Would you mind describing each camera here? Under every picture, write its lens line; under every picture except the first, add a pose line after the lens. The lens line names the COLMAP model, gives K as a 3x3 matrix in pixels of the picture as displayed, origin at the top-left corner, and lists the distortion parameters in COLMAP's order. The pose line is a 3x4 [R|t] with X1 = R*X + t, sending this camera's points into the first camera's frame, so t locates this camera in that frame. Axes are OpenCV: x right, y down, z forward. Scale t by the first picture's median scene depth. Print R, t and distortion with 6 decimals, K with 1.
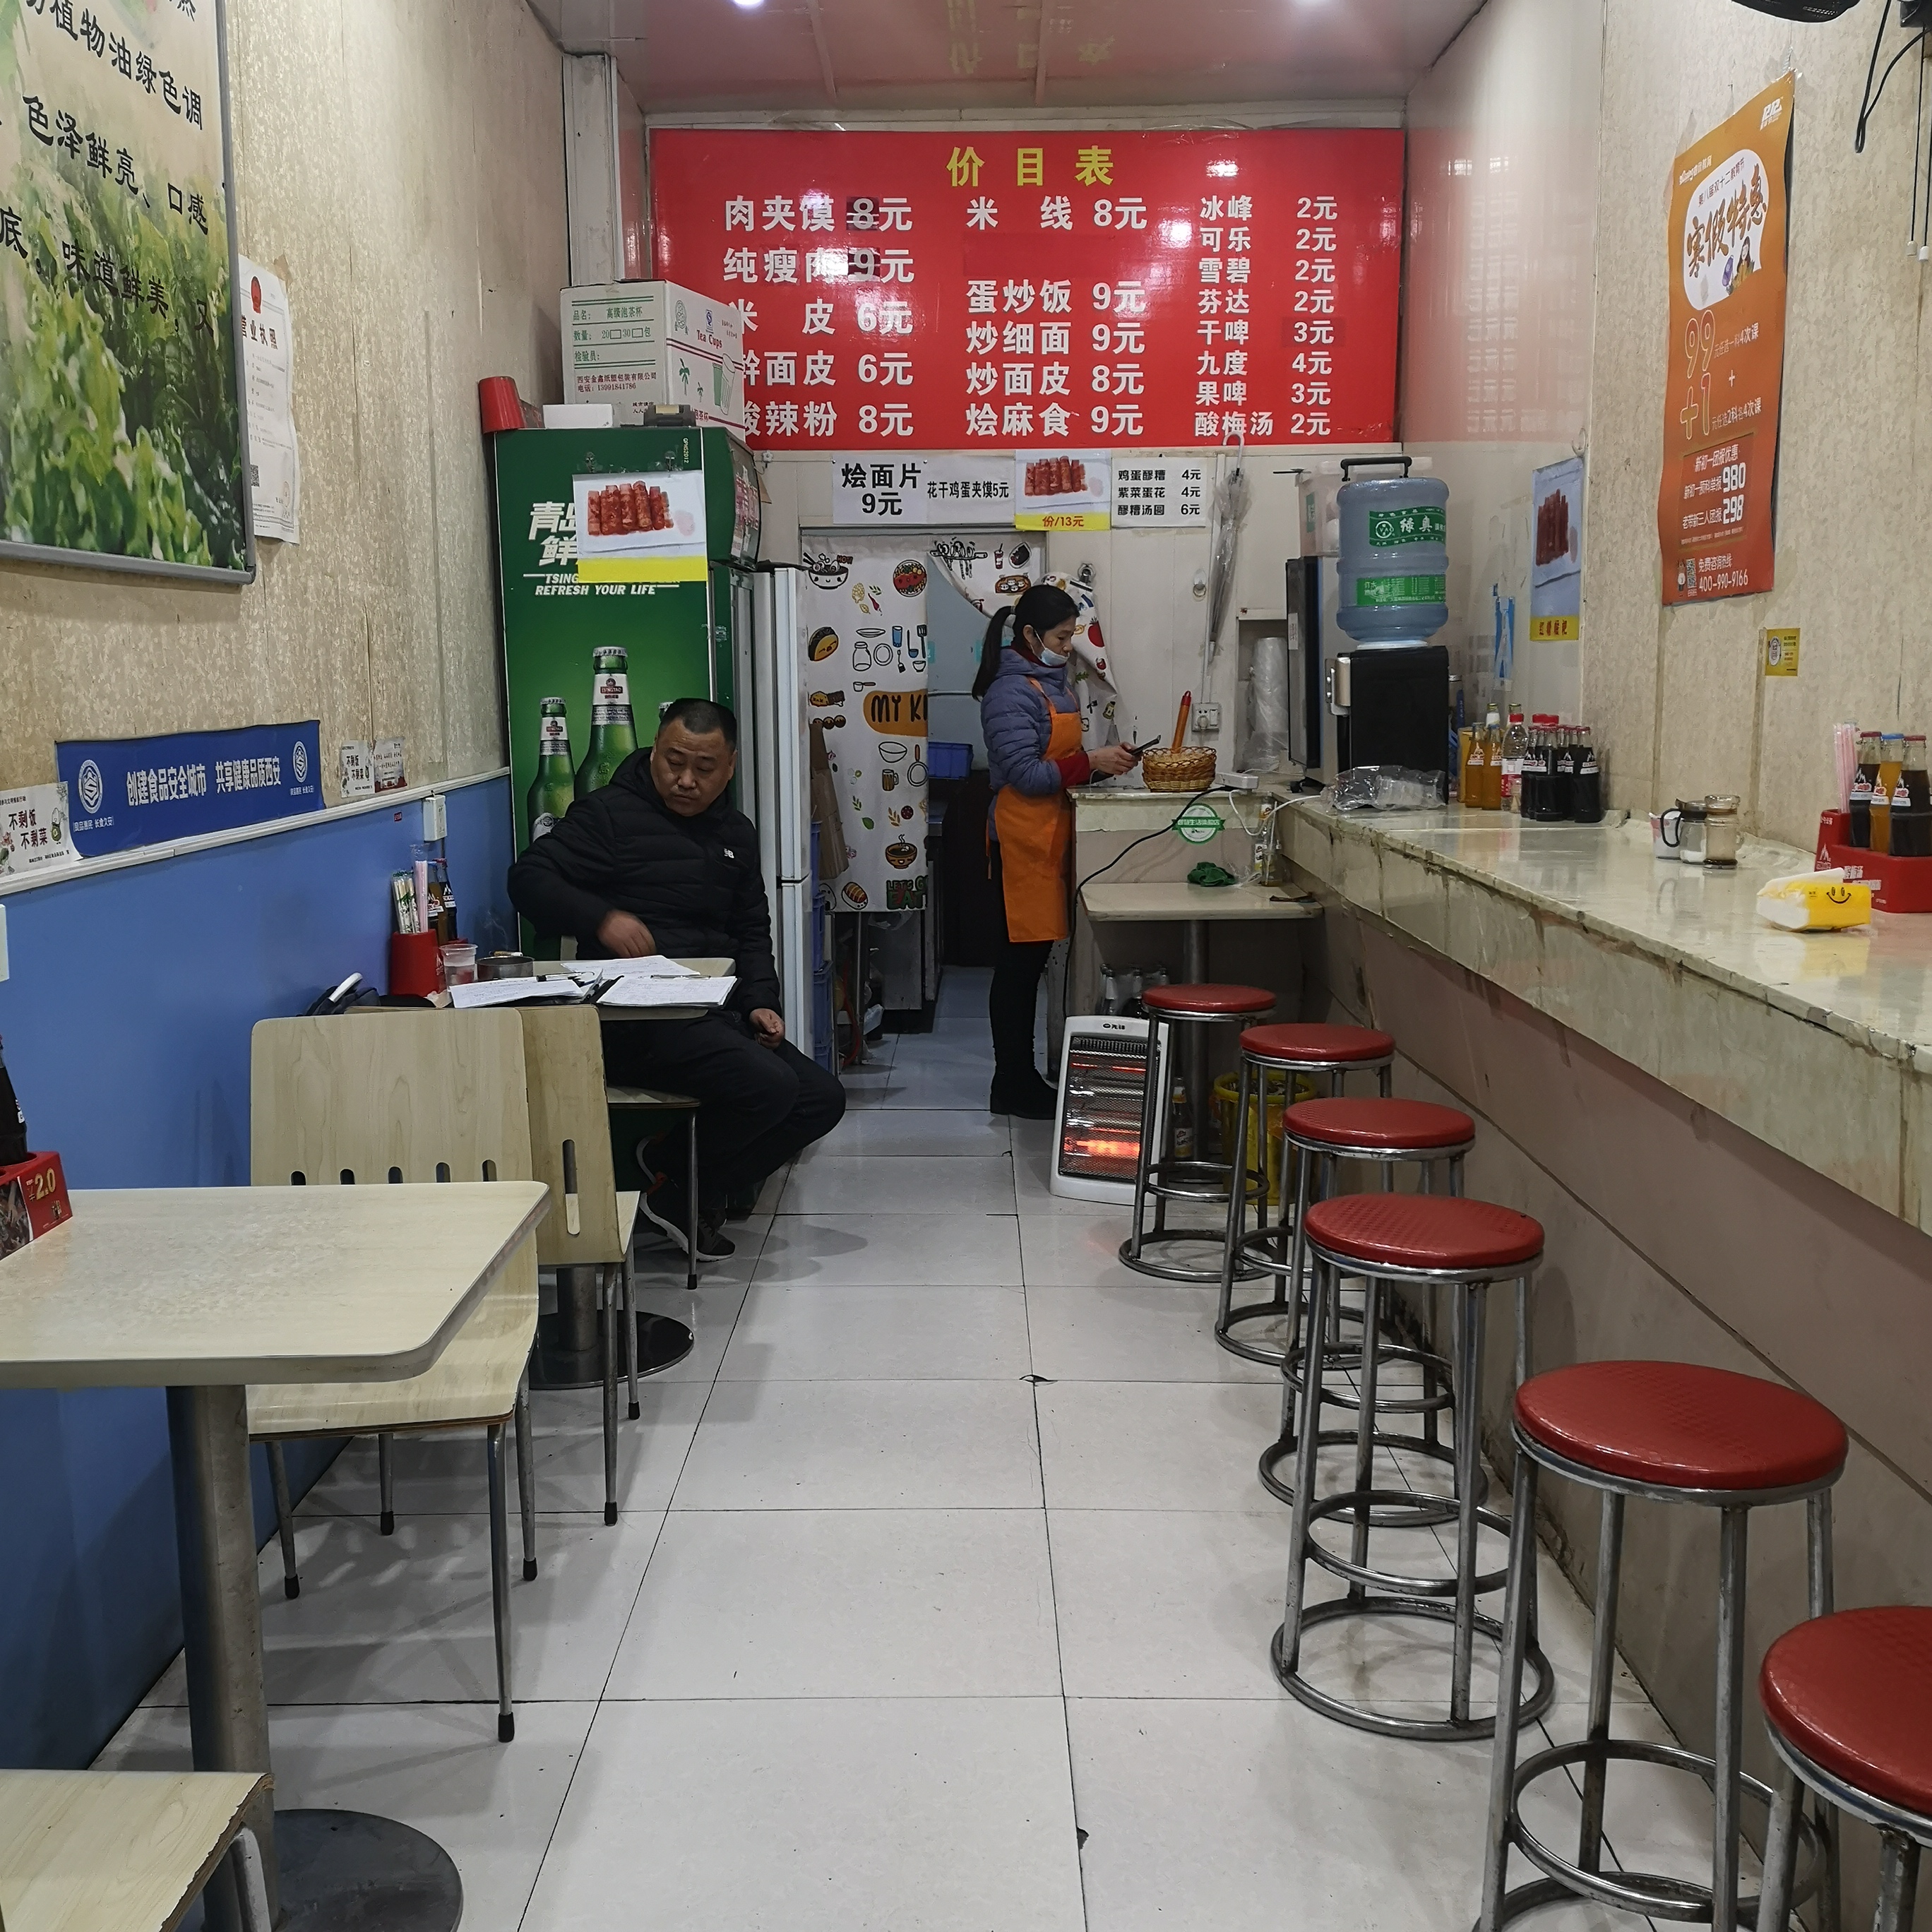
lens RADIAL K [[1940.4, 0, 952.2], [0, 1940.4, 962.3], [0, 0, 1]] dist [0.012686, 0.000000]
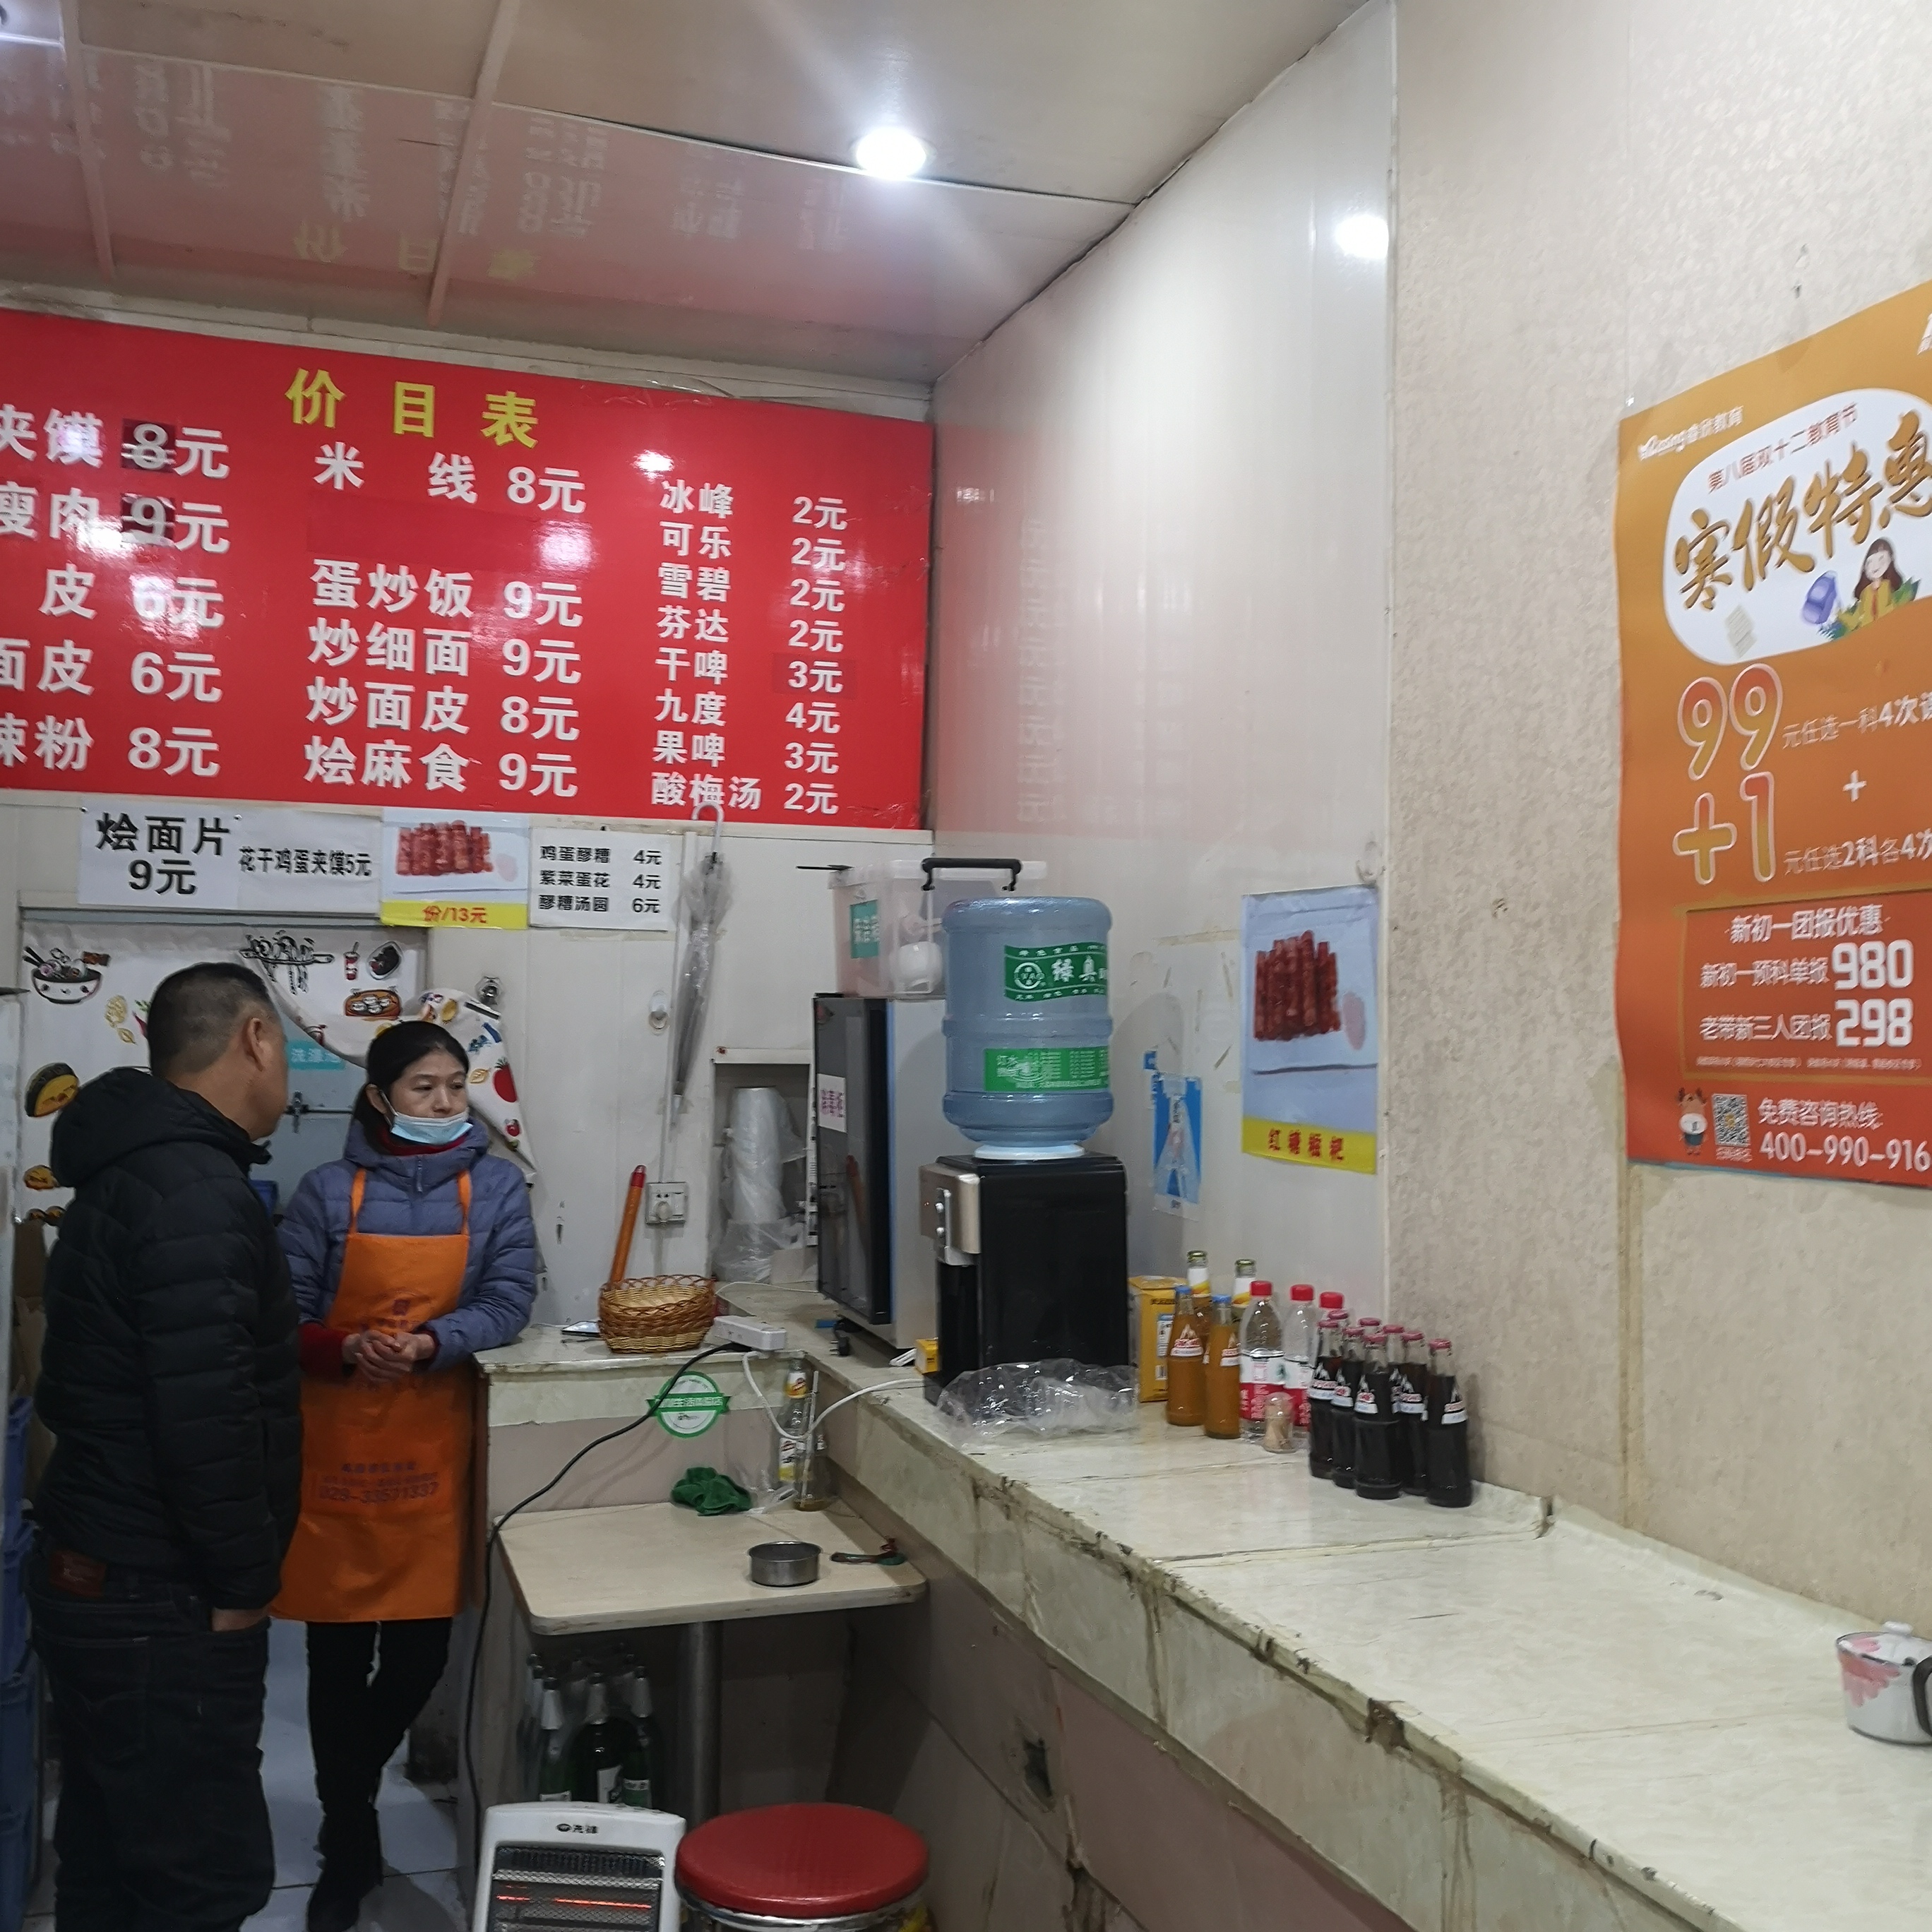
lens RADIAL K [[1940.4, 0, 966.6], [0, 1940.4, 982.1], [0, 0, 1]] dist [0.012686, 0.000000]
pose [[0.936786, 0.027675, 0.348806, -0.011203], [0.031148, 0.986314, -0.161909, -0.092048], [-0.348513, 0.162538, 0.923104, 0.329803]]
